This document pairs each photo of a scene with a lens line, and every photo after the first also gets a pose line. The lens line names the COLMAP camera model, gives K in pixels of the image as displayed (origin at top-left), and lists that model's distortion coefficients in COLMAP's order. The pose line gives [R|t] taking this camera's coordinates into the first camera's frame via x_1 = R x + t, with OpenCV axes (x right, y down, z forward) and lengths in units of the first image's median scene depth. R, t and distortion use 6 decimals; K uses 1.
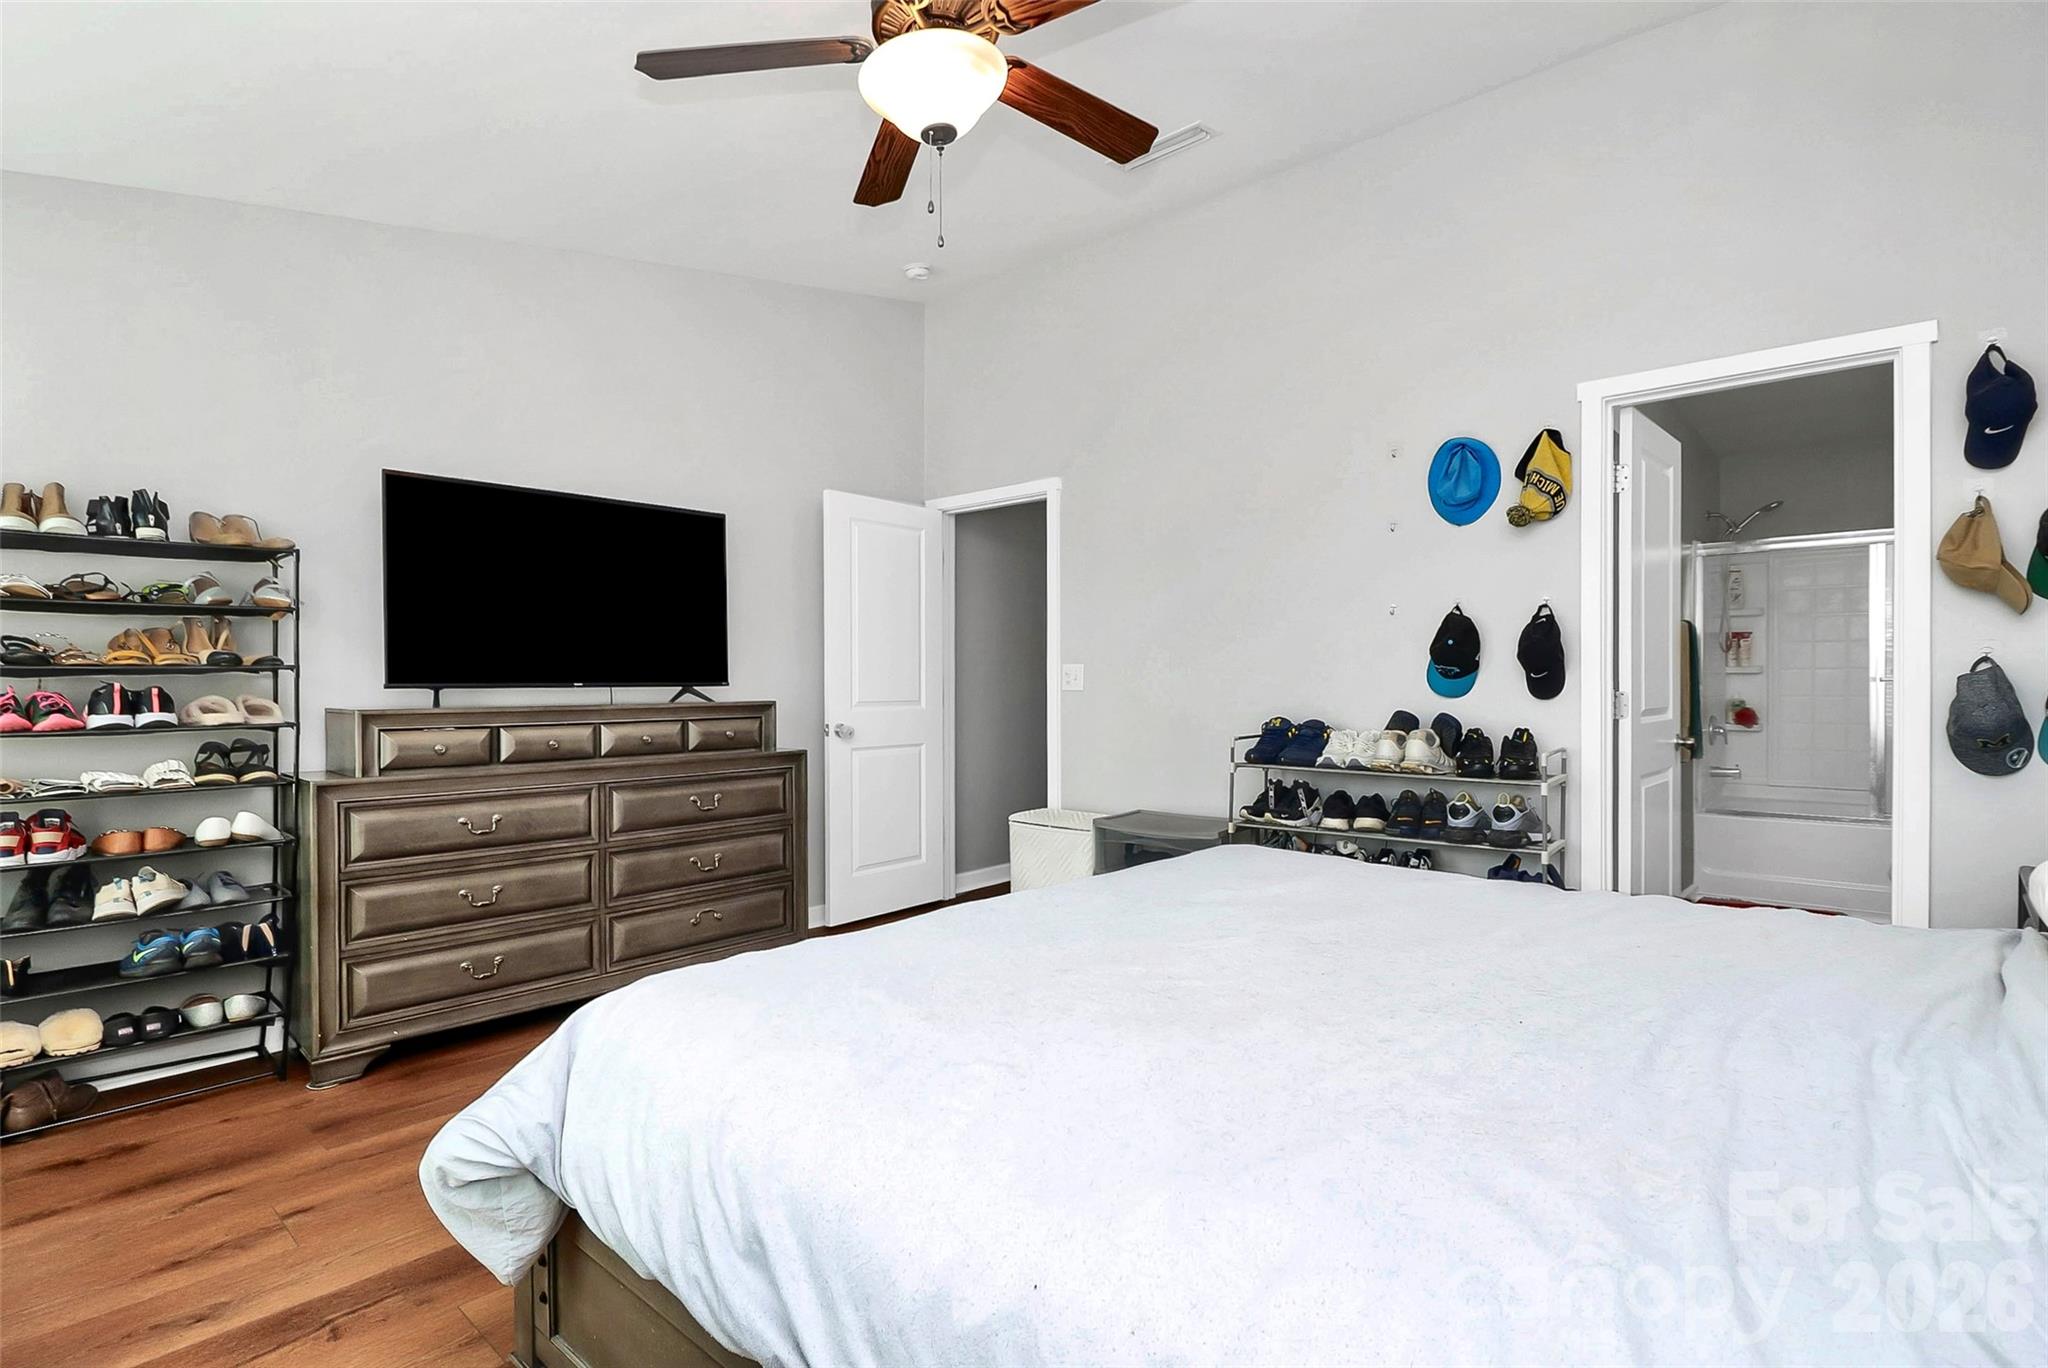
lens RADIAL K [[978.4, 0, 1002.2], [0, 978.4, 670.0], [0, 0, 1]] dist [0.003268, -0.009358]
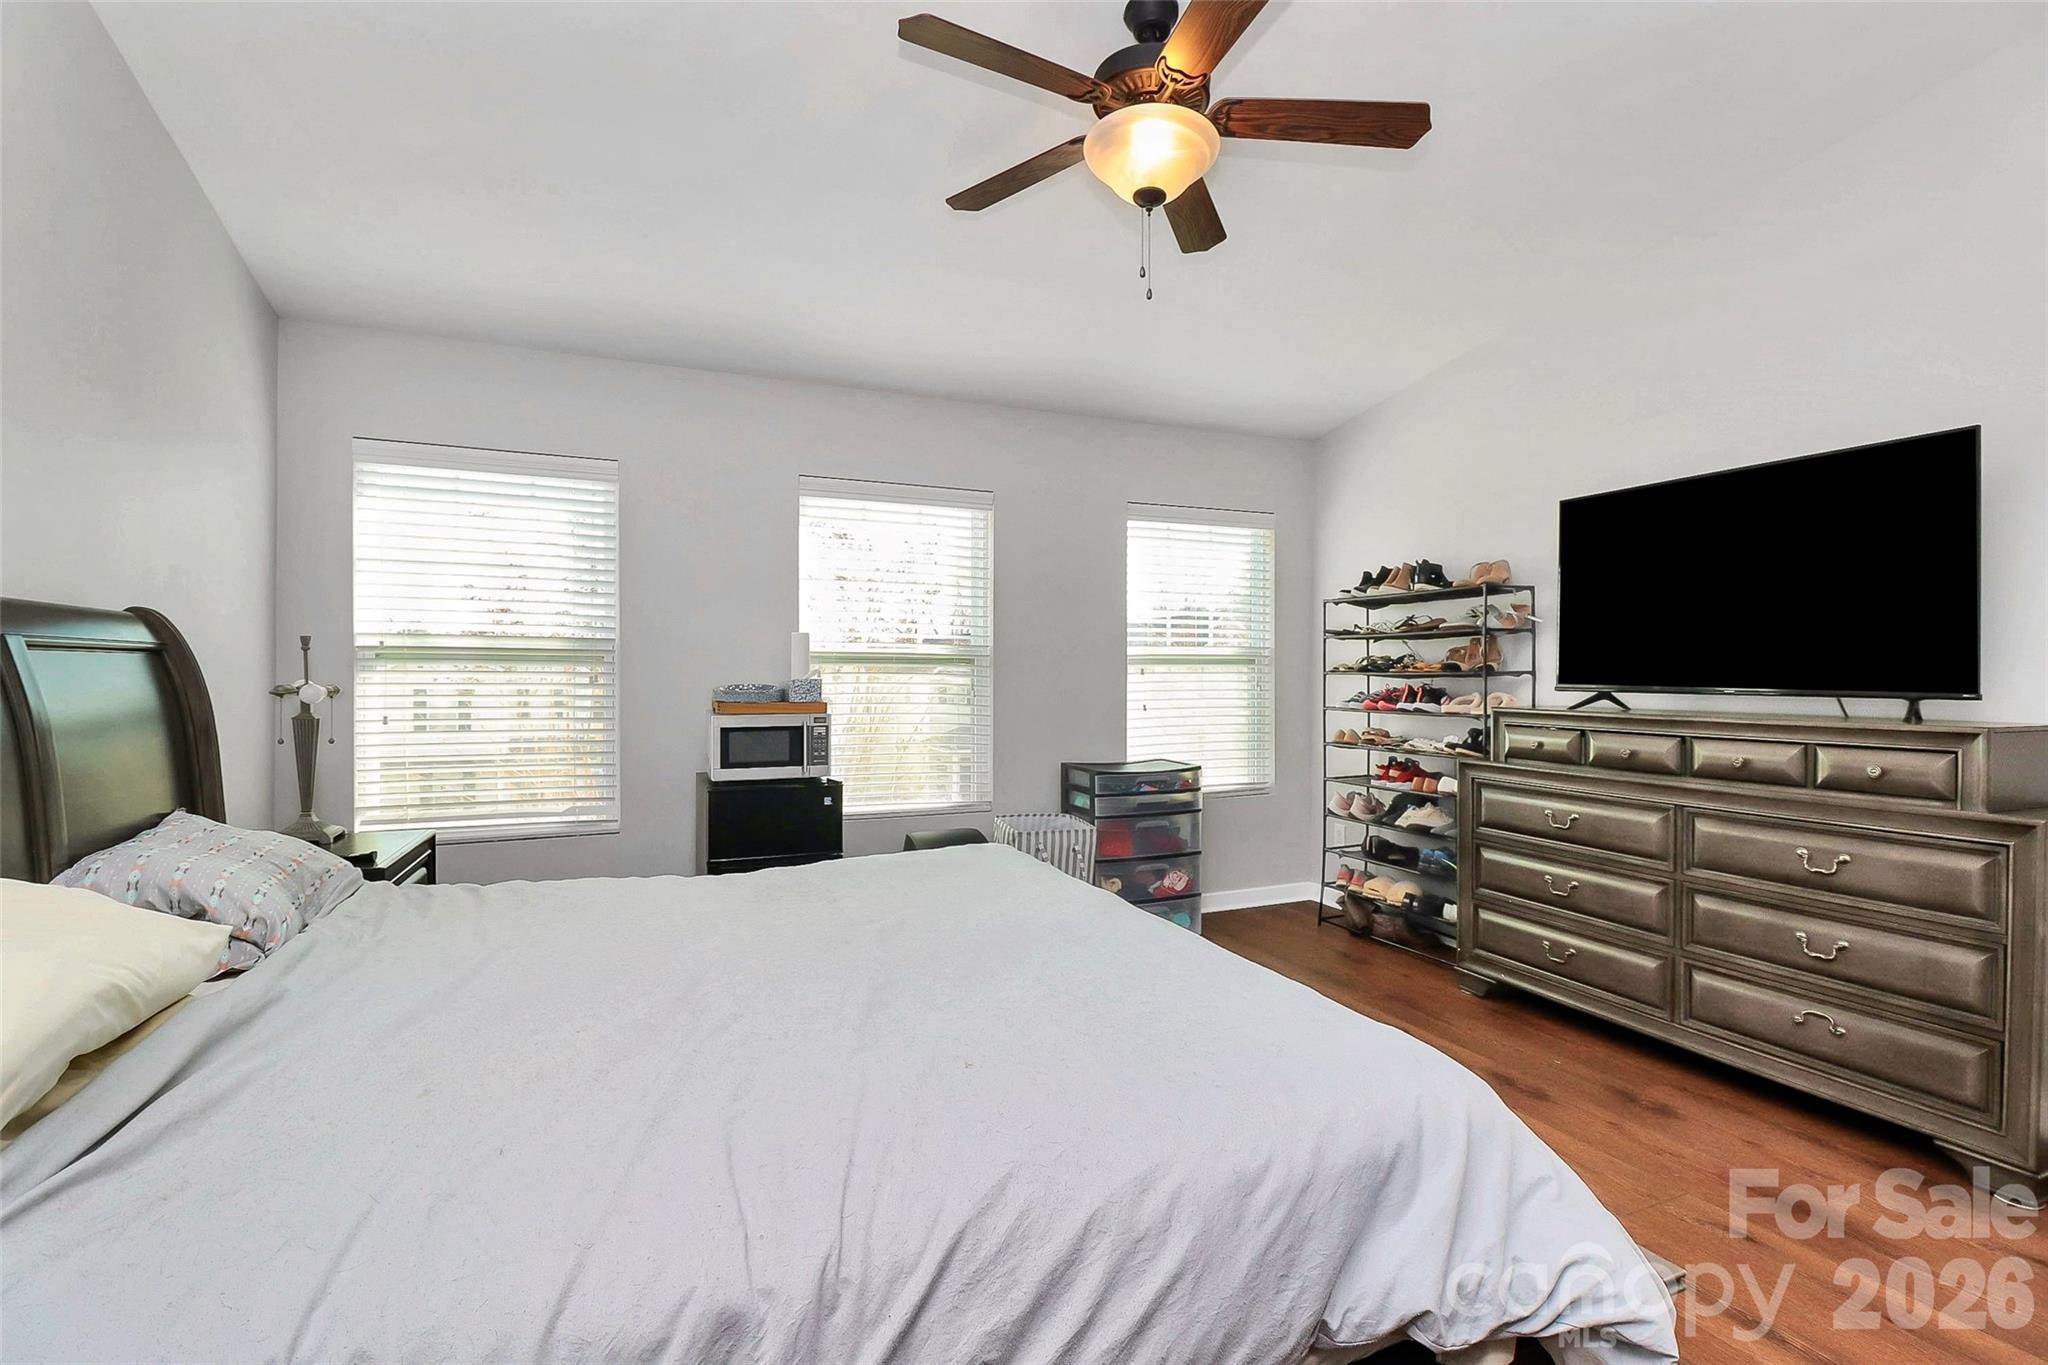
lens RADIAL K [[978.4, 0, 1002.2], [0, 978.4, 668.5], [0, 0, 1]] dist [0.003268, -0.009358]
pose [[-0.418654, -0.007010, -0.908119, 0.584761], [-0.004108, 0.999975, -0.005825, 0.001815], [0.908137, 0.001292, -0.418672, 0.750229]]
